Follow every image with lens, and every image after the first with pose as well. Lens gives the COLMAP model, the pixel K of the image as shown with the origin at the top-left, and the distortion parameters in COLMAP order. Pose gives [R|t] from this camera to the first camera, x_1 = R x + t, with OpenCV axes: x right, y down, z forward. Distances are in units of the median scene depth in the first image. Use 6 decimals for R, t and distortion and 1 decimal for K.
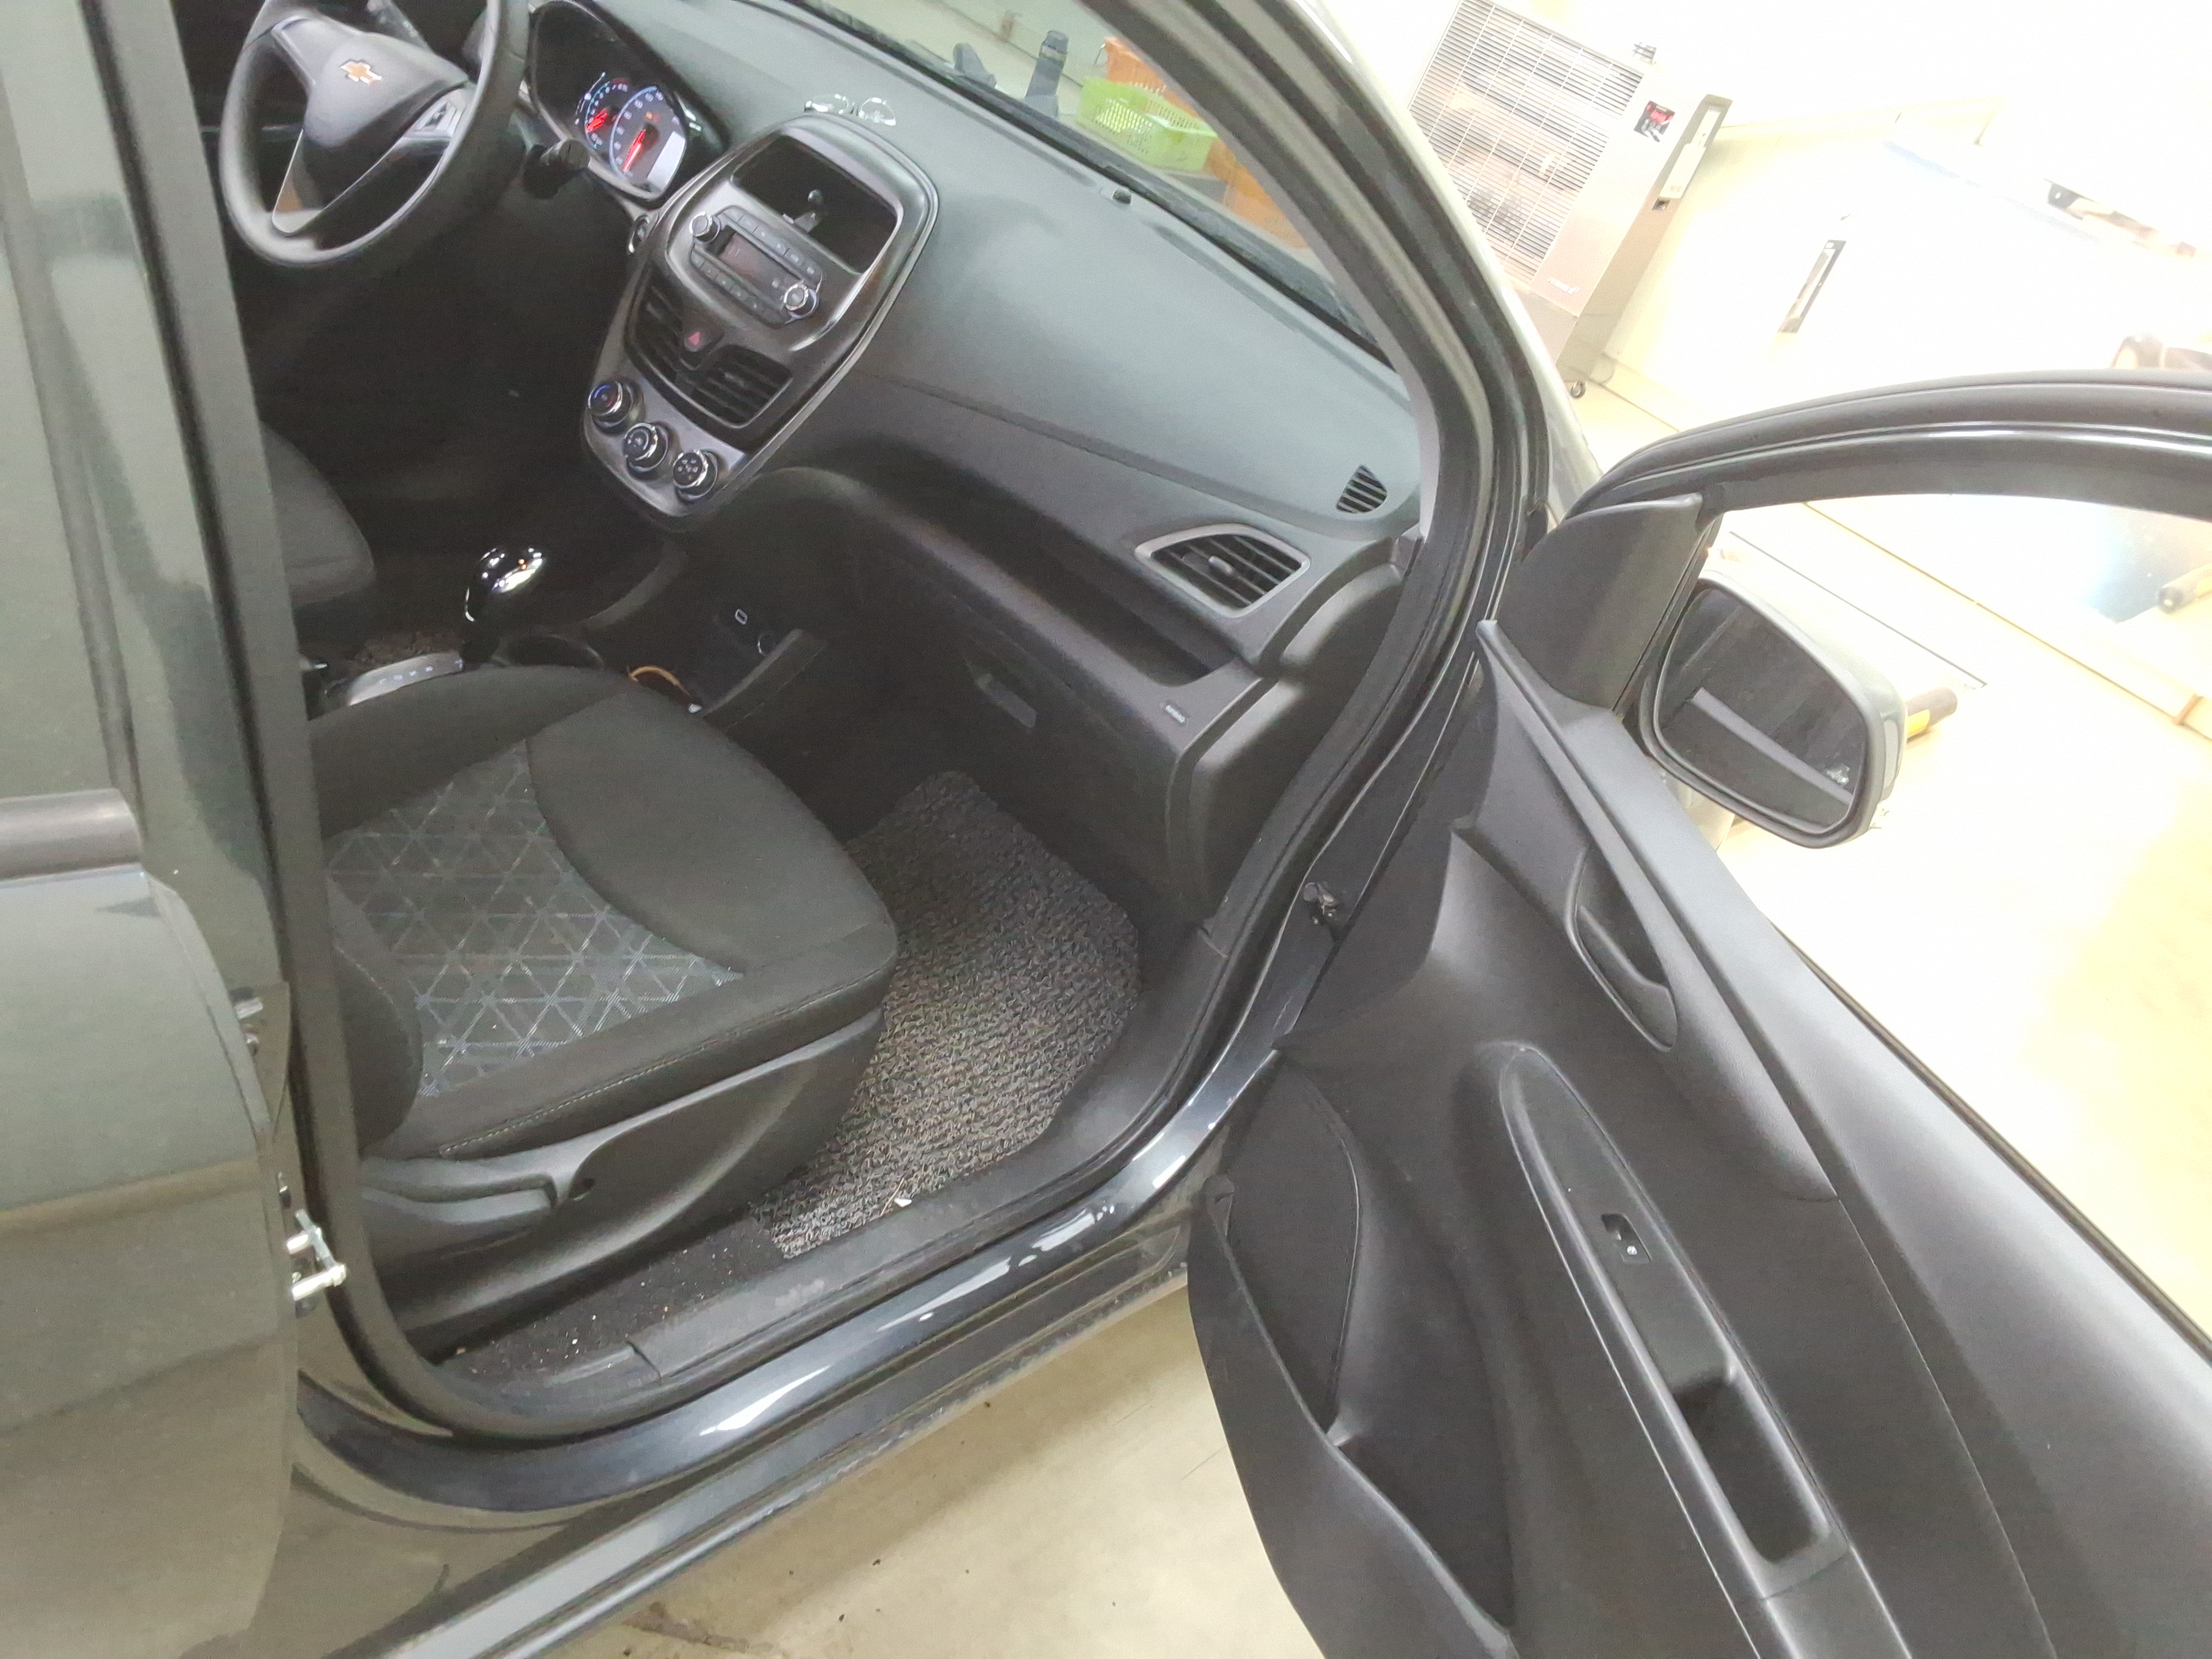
lens RADIAL K [[1759.3, 0, 1094.7], [0, 1759.3, 831.6], [0, 0, 1]] dist [0.134093, -0.258136]
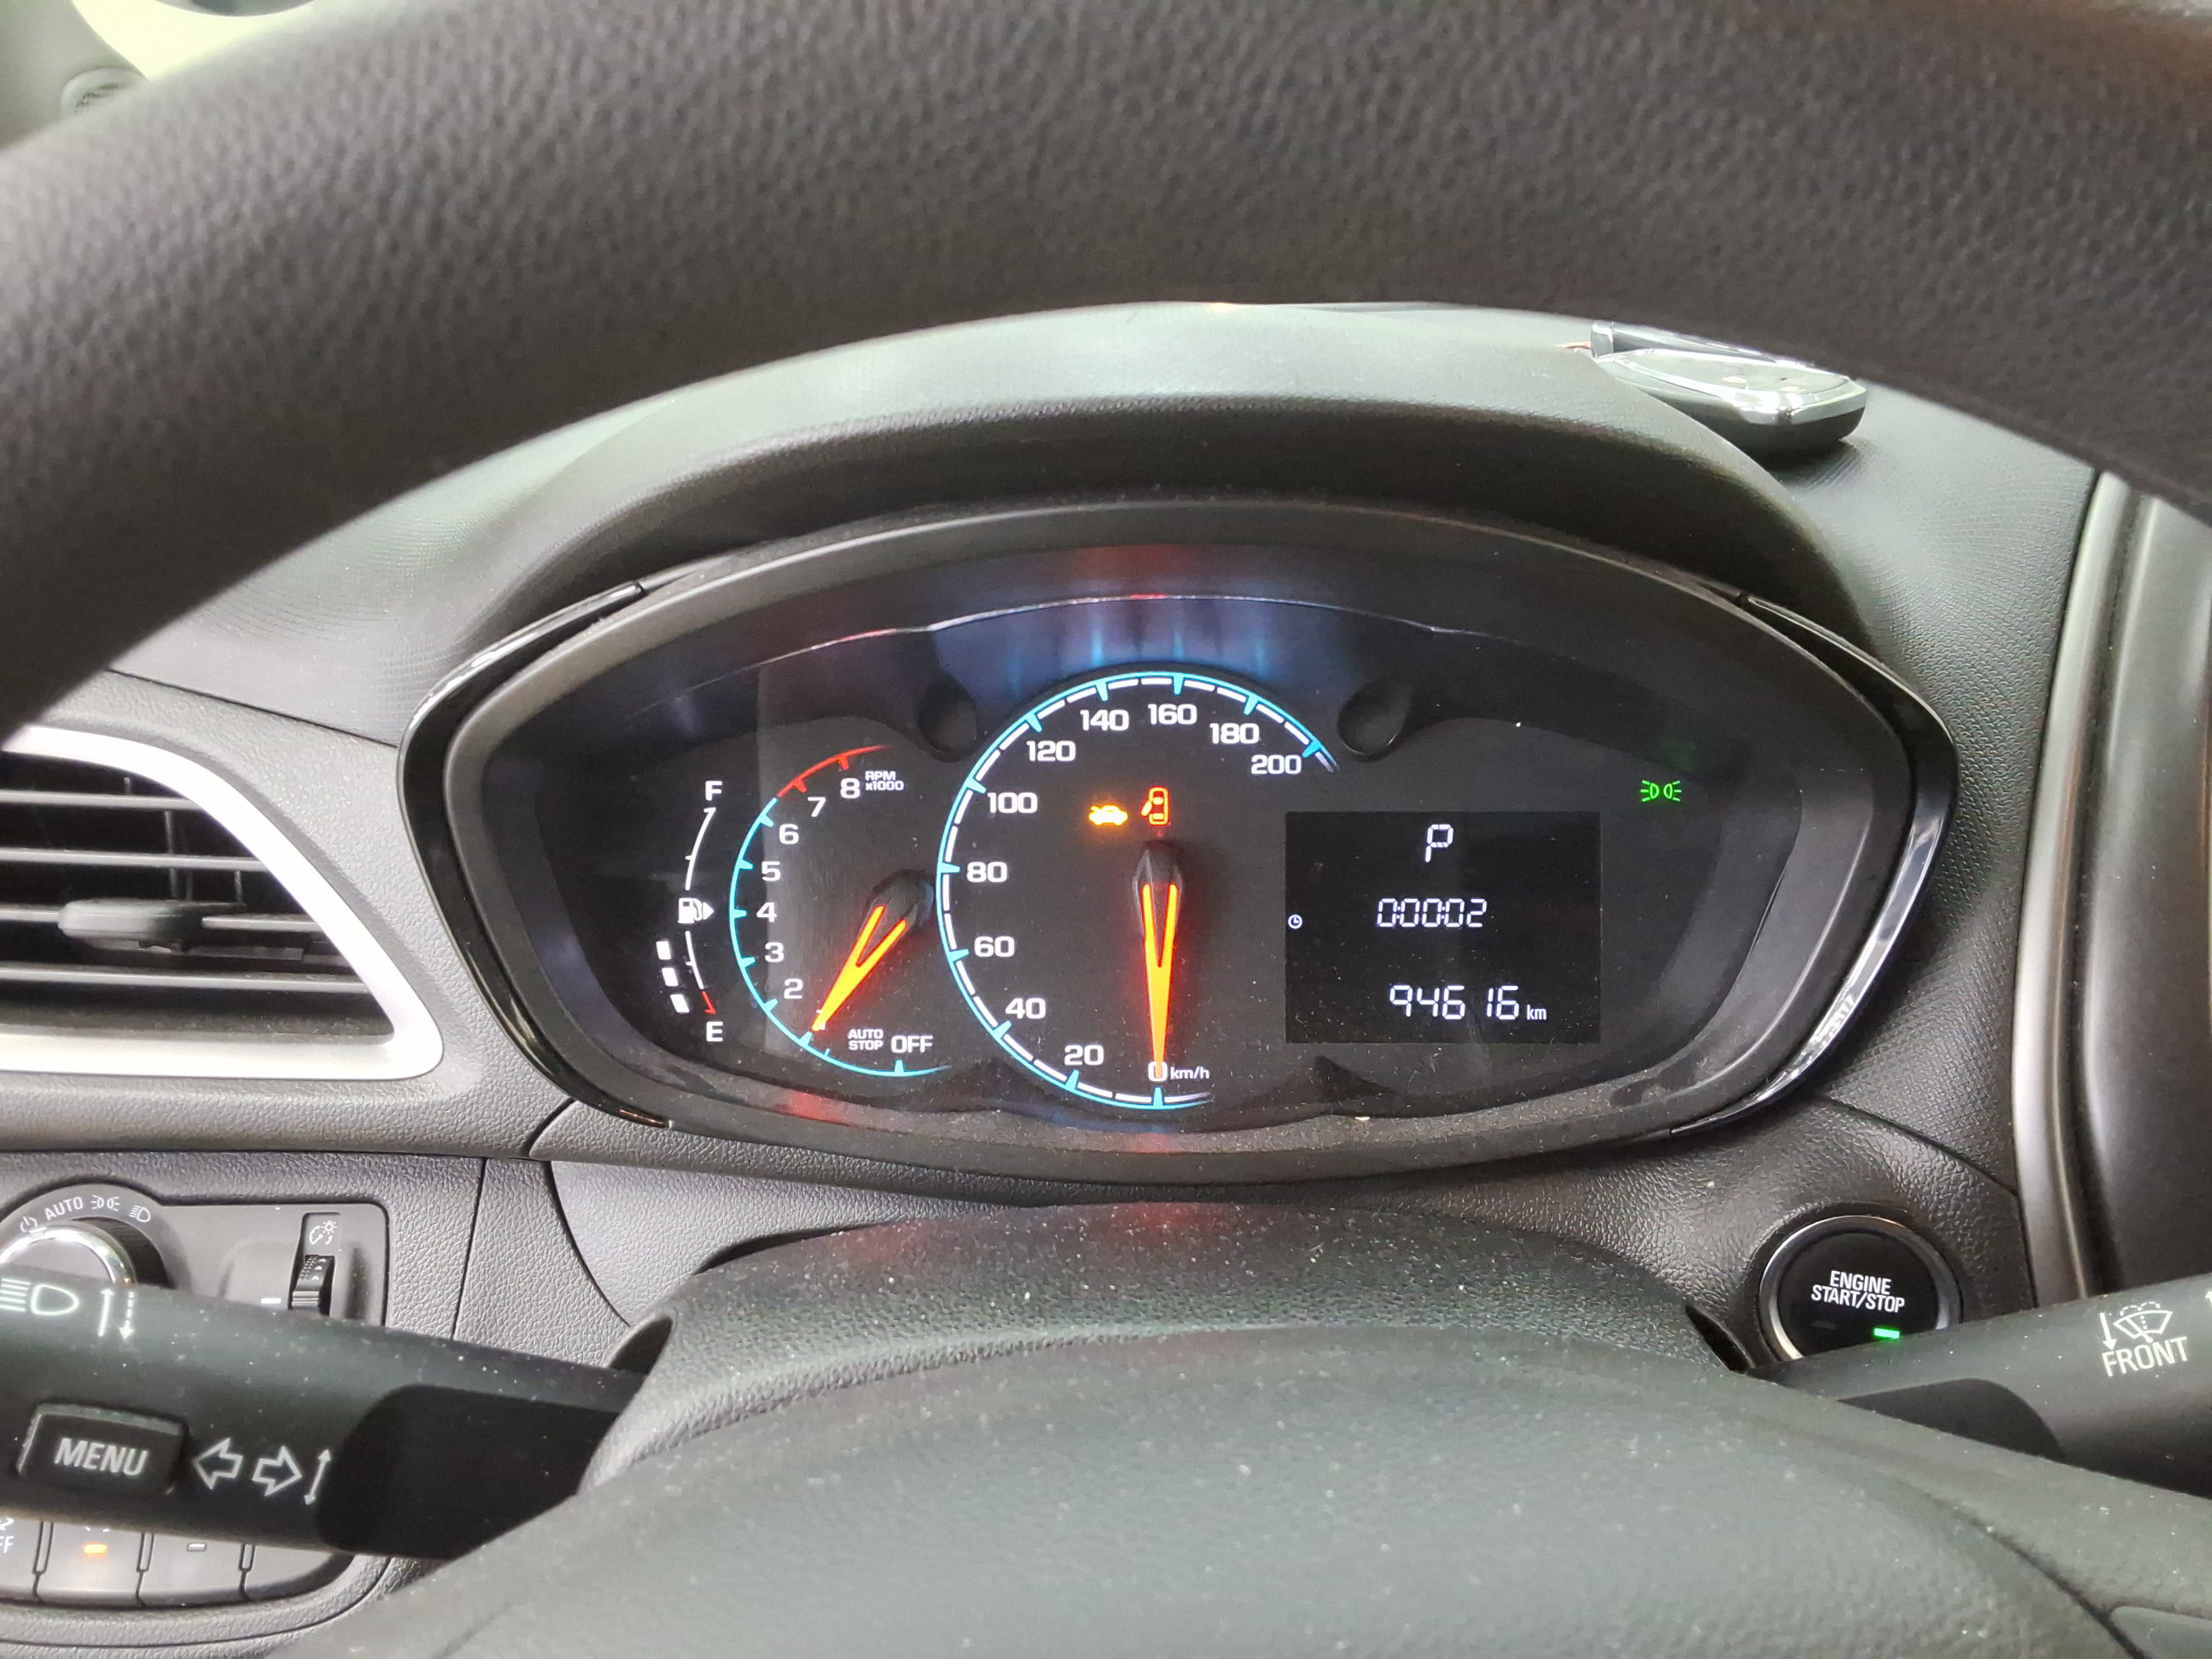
lens RADIAL K [[1753.2, 0, 1074.6], [0, 1753.2, 839.0], [0, 0, 1]] dist [0.117881, -0.154227]
pose [[0.650716, -0.559378, 0.513483, -0.364453], [0.580697, 0.802315, 0.138132, -0.428488], [-0.489243, 0.208293, 0.846909, 0.812029]]
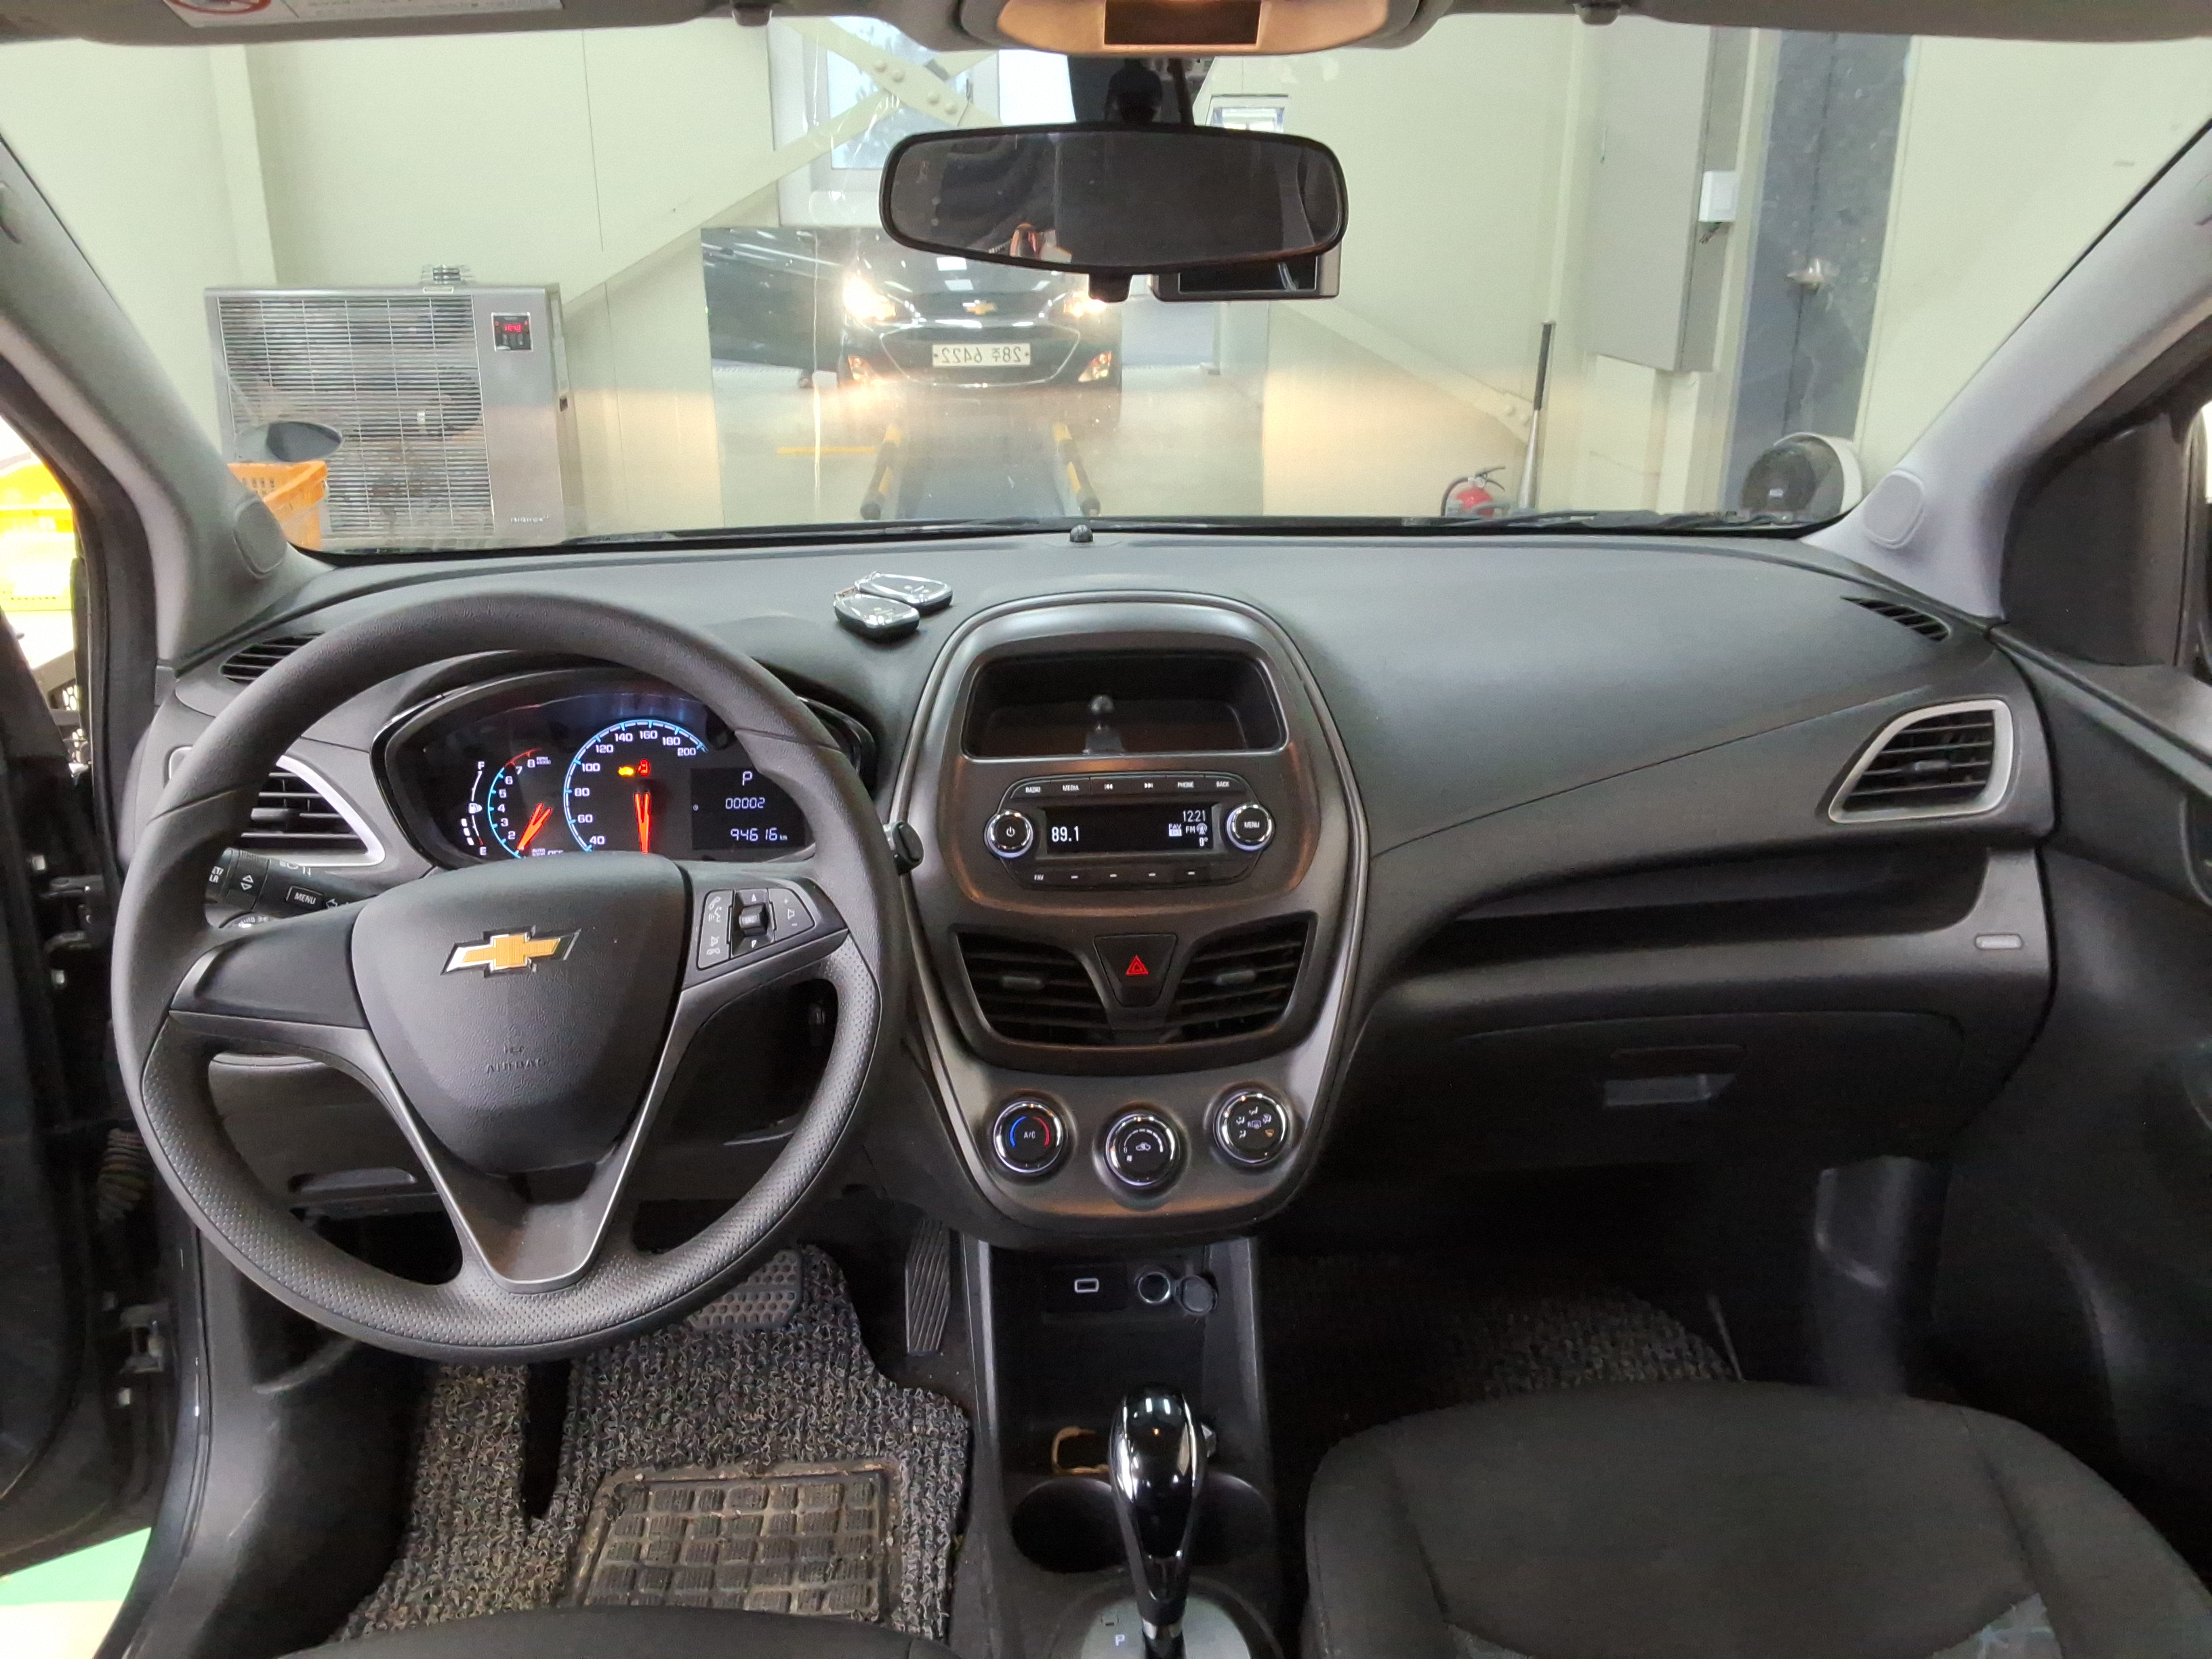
lens RADIAL K [[1759.3, 0, 1094.7], [0, 1759.3, 831.6], [0, 0, 1]] dist [0.134093, -0.258136]
pose [[0.610950, -0.553665, 0.565858, -0.510942], [0.598073, 0.791102, 0.128322, -0.362990], [-0.518699, 0.260026, 0.814456, 0.408672]]
